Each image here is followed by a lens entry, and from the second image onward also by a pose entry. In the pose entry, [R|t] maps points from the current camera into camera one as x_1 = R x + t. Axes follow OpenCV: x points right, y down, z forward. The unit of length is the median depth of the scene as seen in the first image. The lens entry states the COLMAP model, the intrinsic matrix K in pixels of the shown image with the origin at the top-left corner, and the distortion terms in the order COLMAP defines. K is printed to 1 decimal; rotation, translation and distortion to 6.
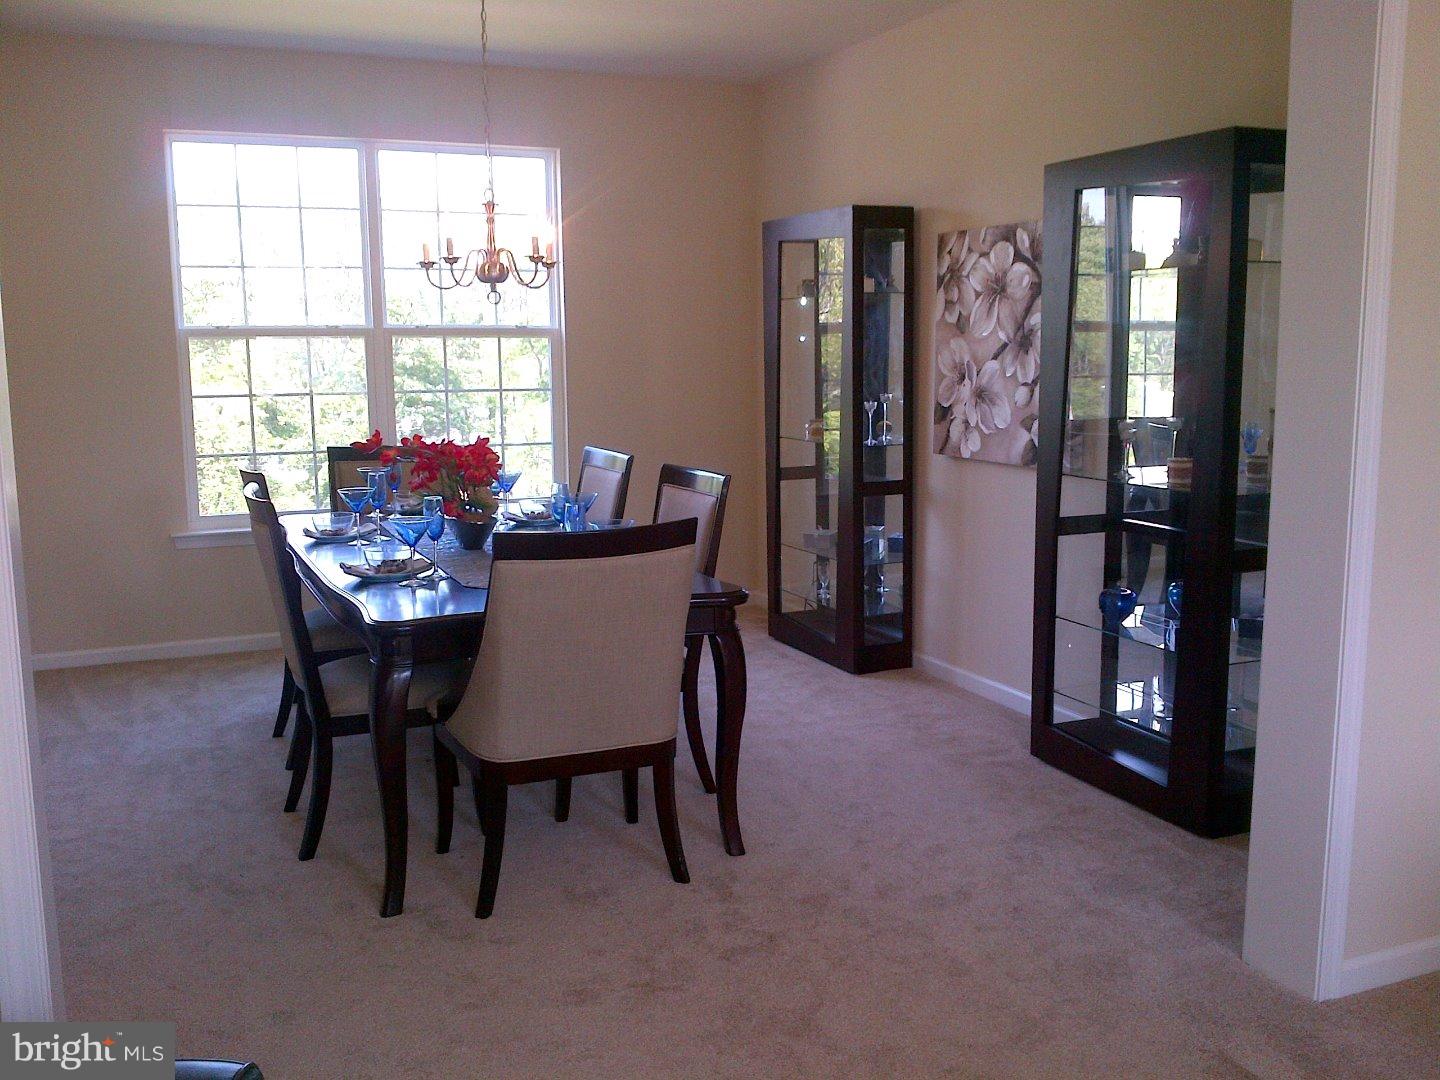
lens RADIAL K [[1302.0, 0, 725.9], [0, 1302.0, 532.5], [0, 0, 1]] dist [0.053473, -0.189221]
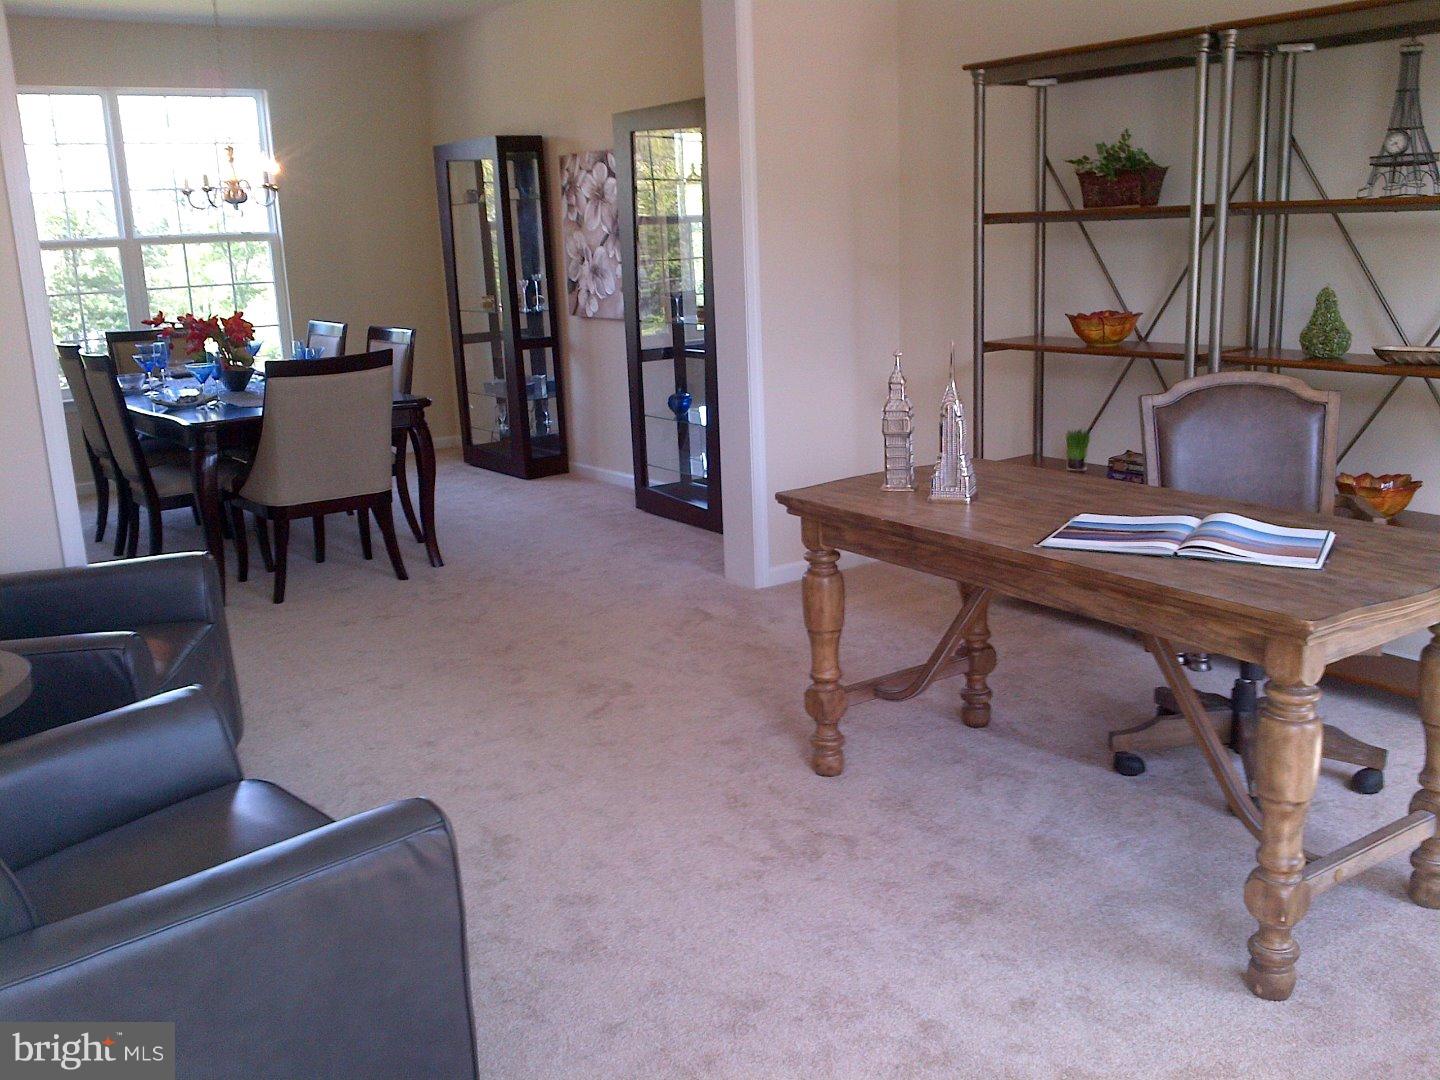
lens RADIAL K [[1302.0, 0, 725.9], [0, 1302.0, 532.5], [0, 0, 1]] dist [0.053473, -0.189221]
pose [[0.976060, -0.079421, 0.202484, 0.023046], [0.063101, 0.994310, 0.085827, 0.066287], [-0.208148, -0.070996, 0.975517, -0.451063]]
